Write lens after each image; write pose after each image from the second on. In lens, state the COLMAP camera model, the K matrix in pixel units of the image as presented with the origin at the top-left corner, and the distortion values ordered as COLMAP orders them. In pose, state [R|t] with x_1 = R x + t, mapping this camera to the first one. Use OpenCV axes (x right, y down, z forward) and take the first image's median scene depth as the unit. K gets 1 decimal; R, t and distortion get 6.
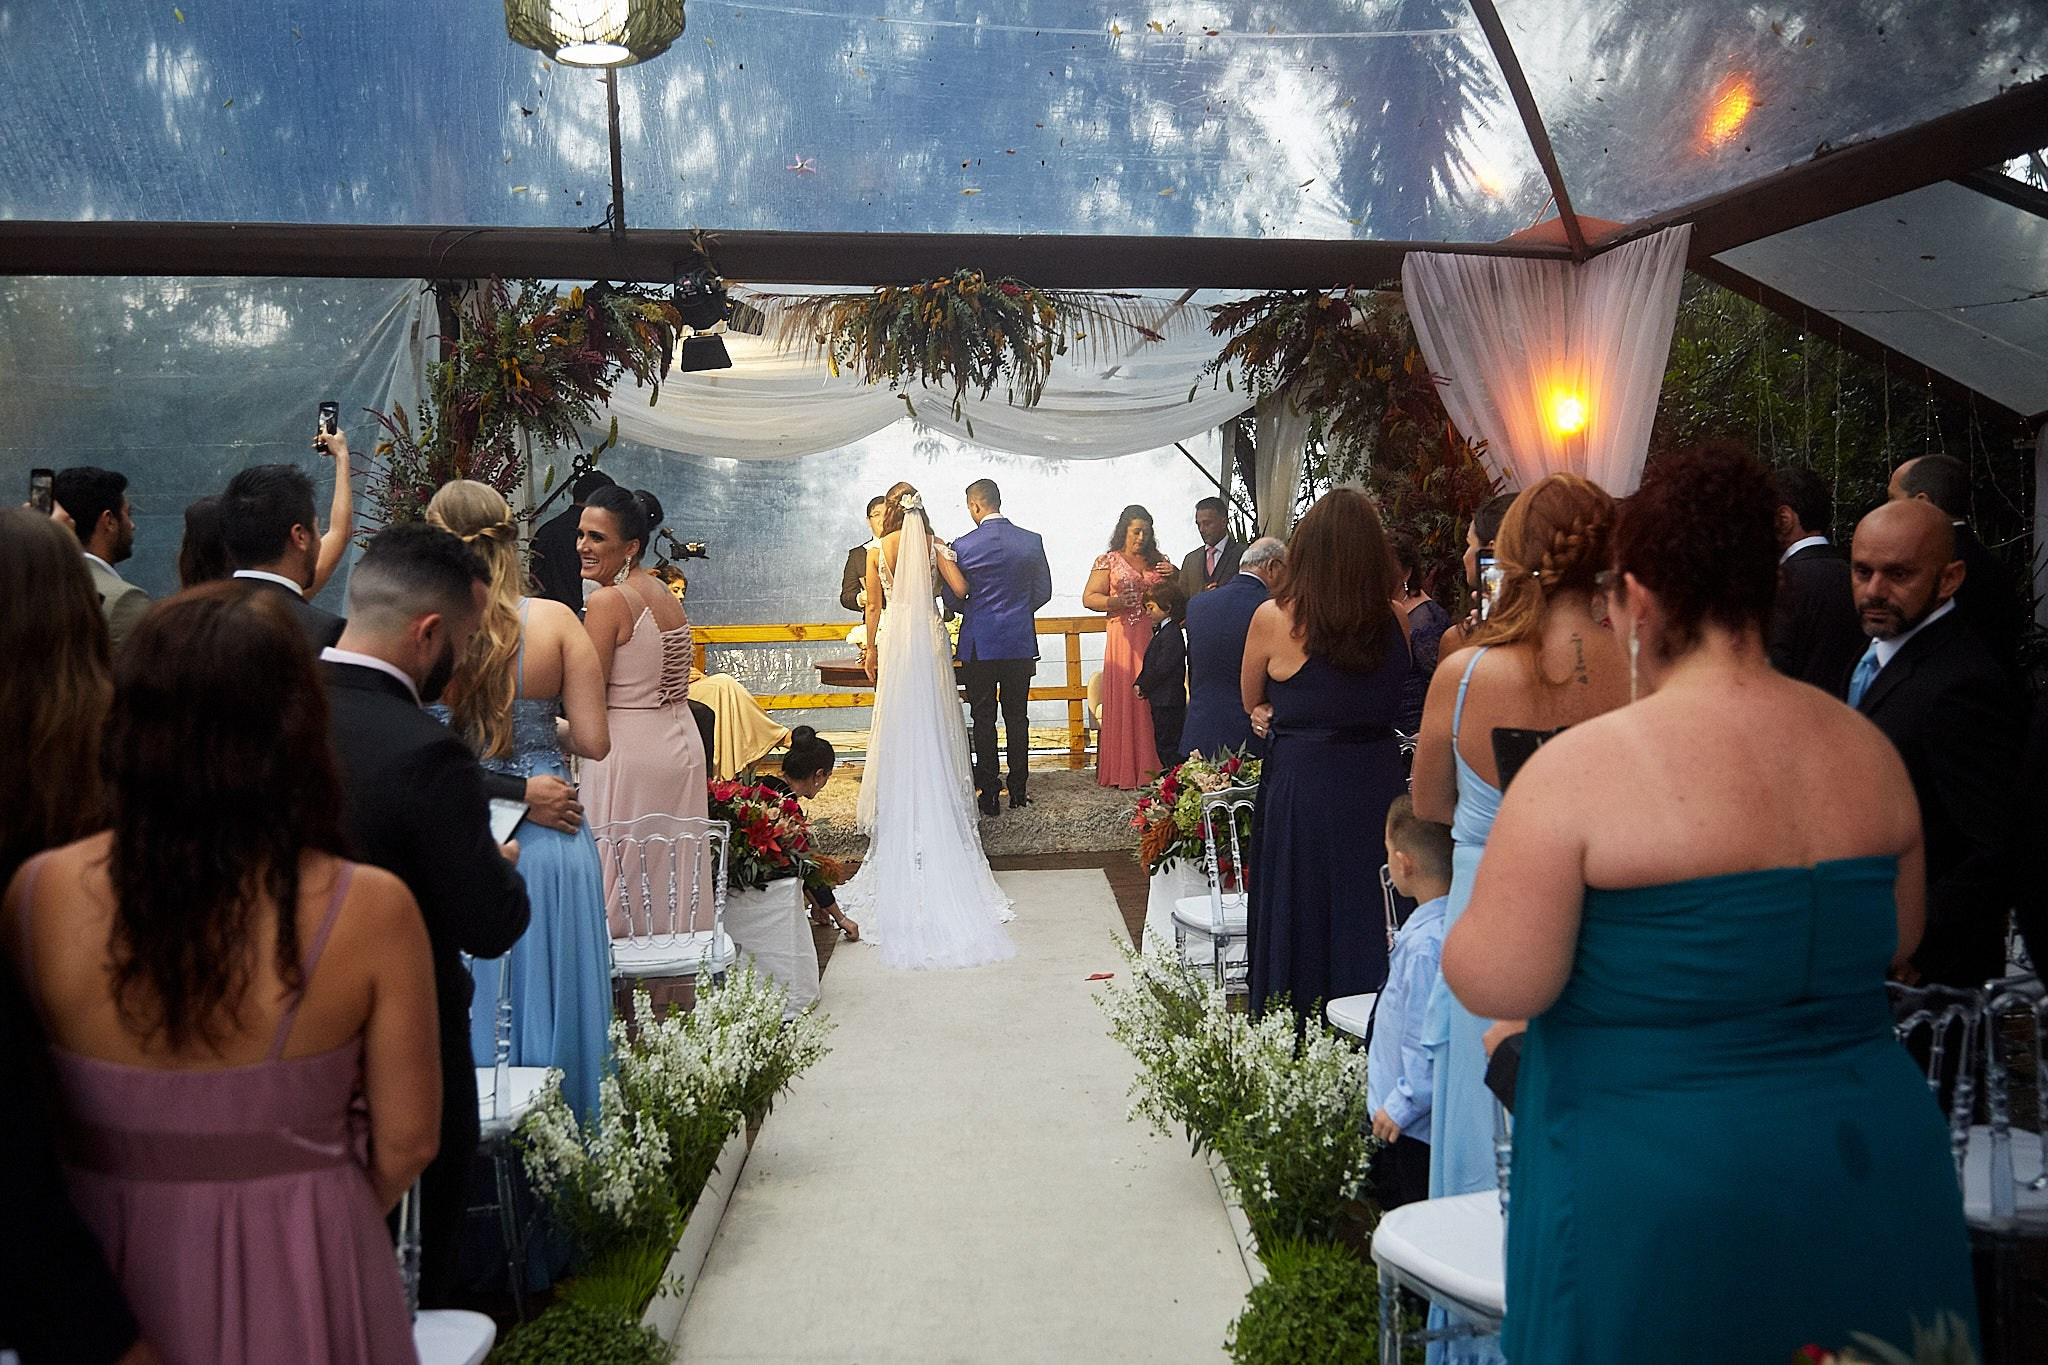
lens RADIAL K [[3887.5, 0, 1024.0], [0, 3887.5, 682.5], [0, 0, 1]] dist [-0.011116, -0.227779]
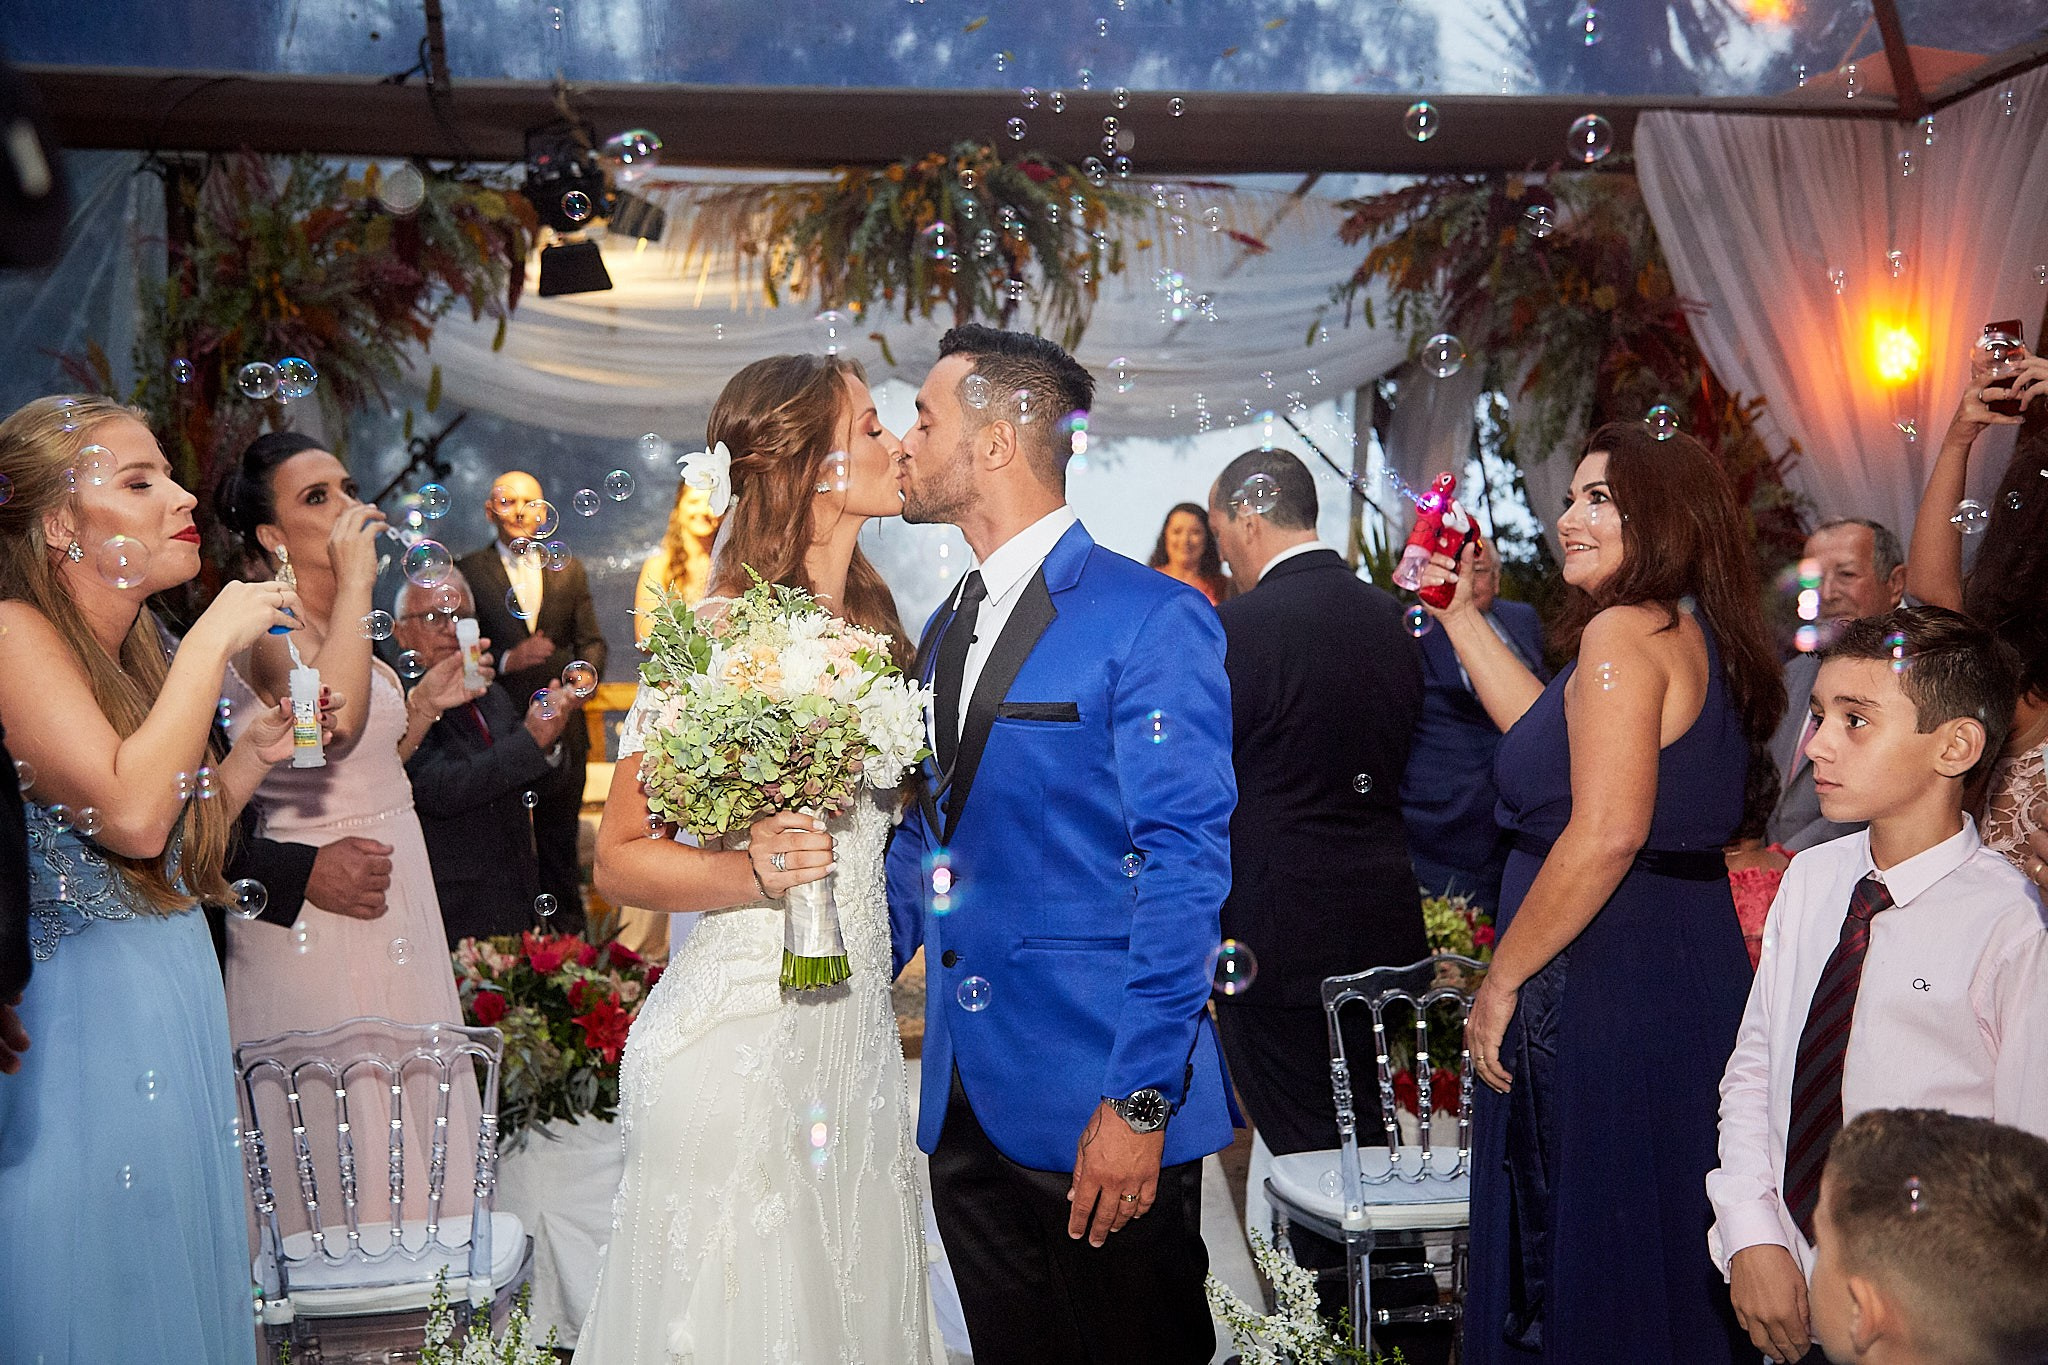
lens RADIAL K [[2962.8, 0, 929.2], [0, 2962.8, 685.4], [0, 0, 1]] dist [0.148518, -0.042307]
pose [[0.998052, -0.003814, -0.062269, 0.009300], [0.002553, 0.999791, -0.020307, -0.003510], [0.062333, 0.020108, 0.997853, 0.491881]]
